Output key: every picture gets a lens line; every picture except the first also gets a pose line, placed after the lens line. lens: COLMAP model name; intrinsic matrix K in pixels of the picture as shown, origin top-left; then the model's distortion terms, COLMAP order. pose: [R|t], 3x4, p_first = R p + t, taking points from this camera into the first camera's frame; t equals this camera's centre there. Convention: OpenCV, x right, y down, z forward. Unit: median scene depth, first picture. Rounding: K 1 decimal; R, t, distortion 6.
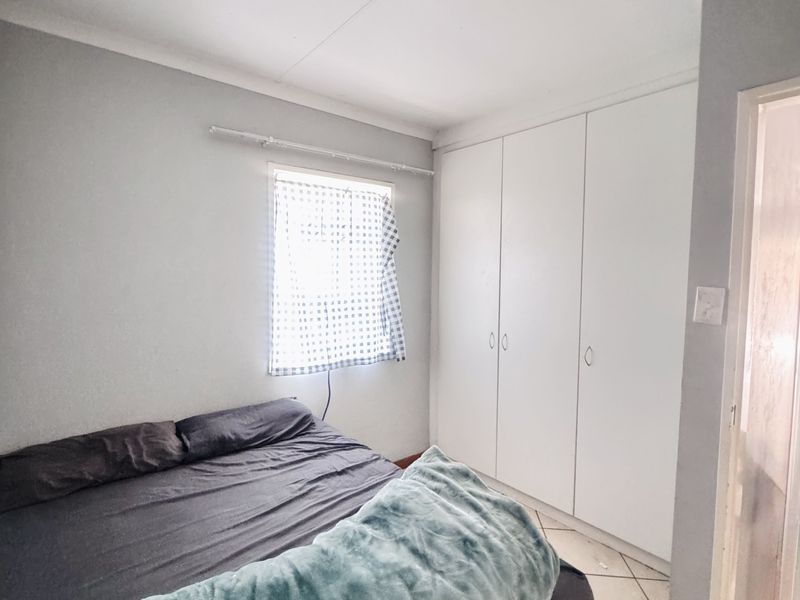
lens RADIAL K [[424.8, 0, 396.5], [0, 424.8, 296.7], [0, 0, 1]] dist [-0.010397, 0.002875]
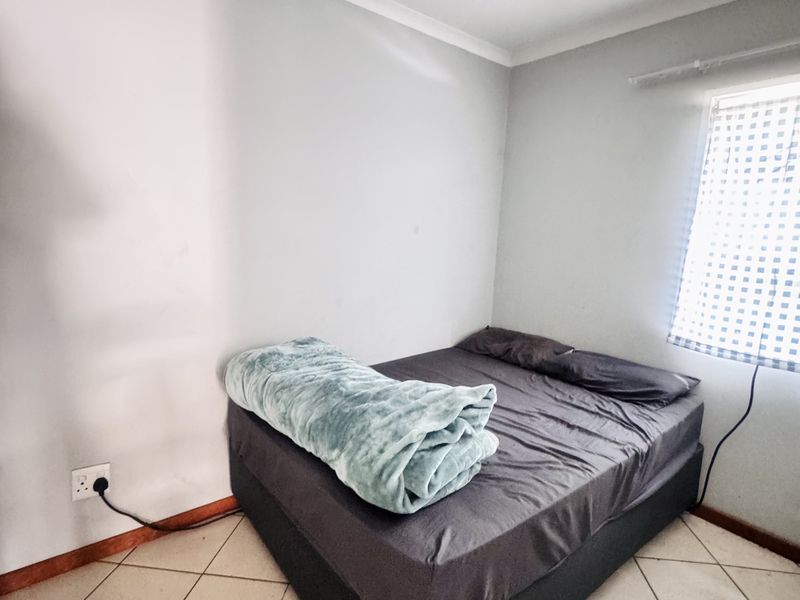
lens RADIAL K [[424.8, 0, 396.5], [0, 424.8, 303.6], [0, 0, 1]] dist [-0.010397, 0.002875]
pose [[-0.004412, 0.172002, -0.985087, 0.655532], [-0.087365, 0.981263, 0.171726, 0.003833], [0.996167, 0.086820, 0.010698, 0.470954]]
